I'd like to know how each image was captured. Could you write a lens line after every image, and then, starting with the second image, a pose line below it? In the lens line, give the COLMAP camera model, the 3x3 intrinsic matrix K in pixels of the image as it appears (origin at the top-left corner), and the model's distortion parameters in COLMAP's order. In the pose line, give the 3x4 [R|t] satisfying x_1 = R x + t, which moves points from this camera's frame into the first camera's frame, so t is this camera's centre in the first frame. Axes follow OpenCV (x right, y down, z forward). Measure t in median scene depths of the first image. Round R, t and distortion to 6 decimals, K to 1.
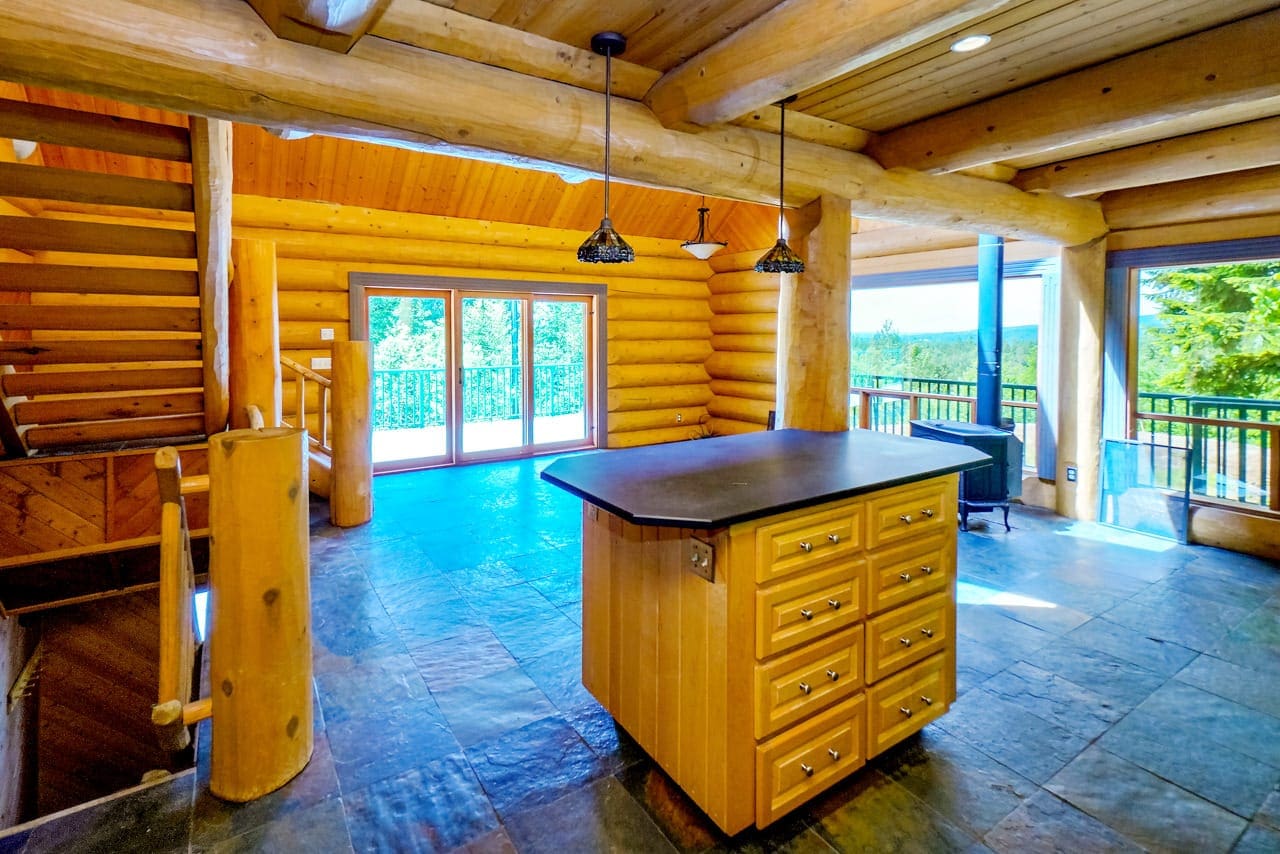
lens RADIAL K [[596.8, 0, 617.8], [0, 596.8, 349.7], [0, 0, 1]] dist [0.022559, -0.000148]
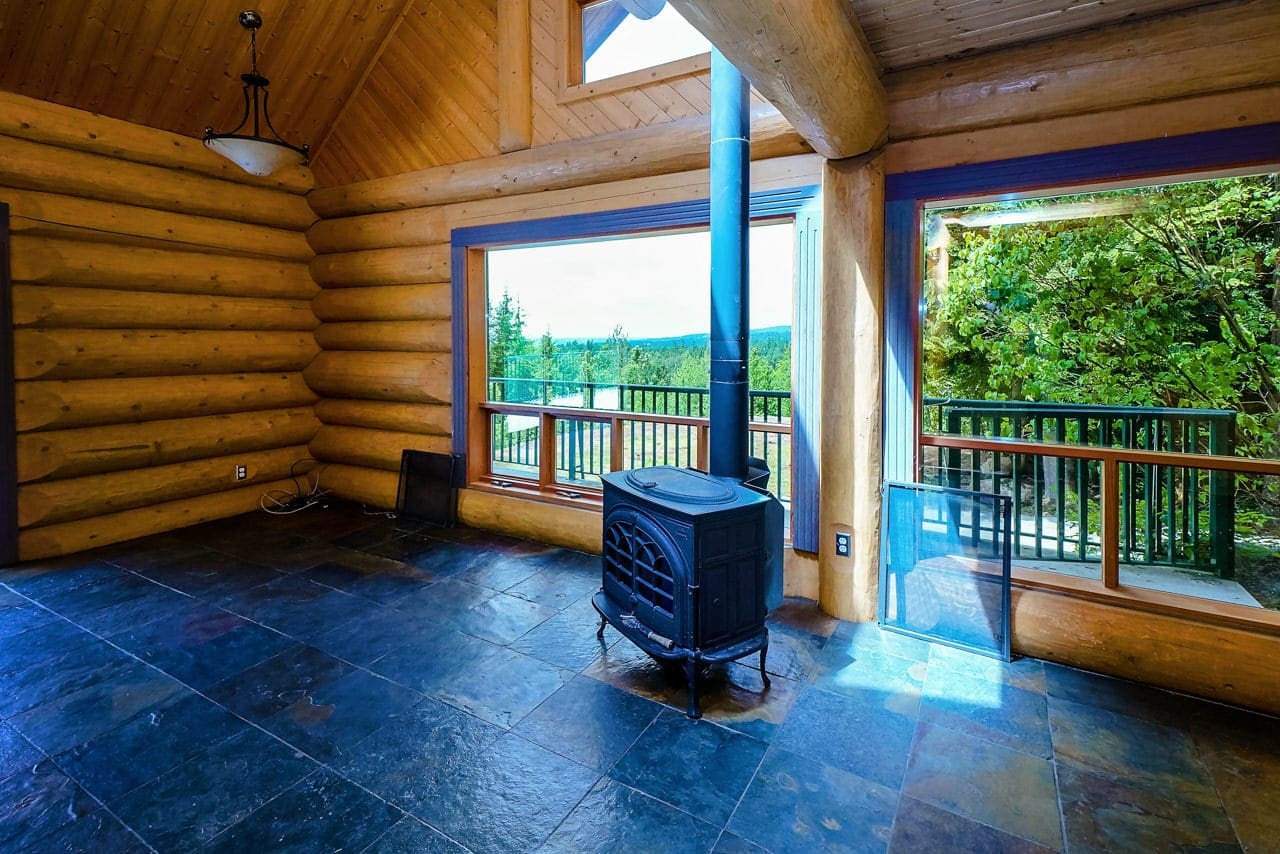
lens RADIAL K [[588.9, 0, 657.3], [0, 588.9, 347.4], [0, 0, 1]] dist [0.018215, 0.000005]
pose [[0.883143, -0.005548, 0.469071, 0.246110], [0.011357, 0.999890, -0.009555, 0.011321], [-0.468967, 0.013766, 0.883109, 0.445087]]
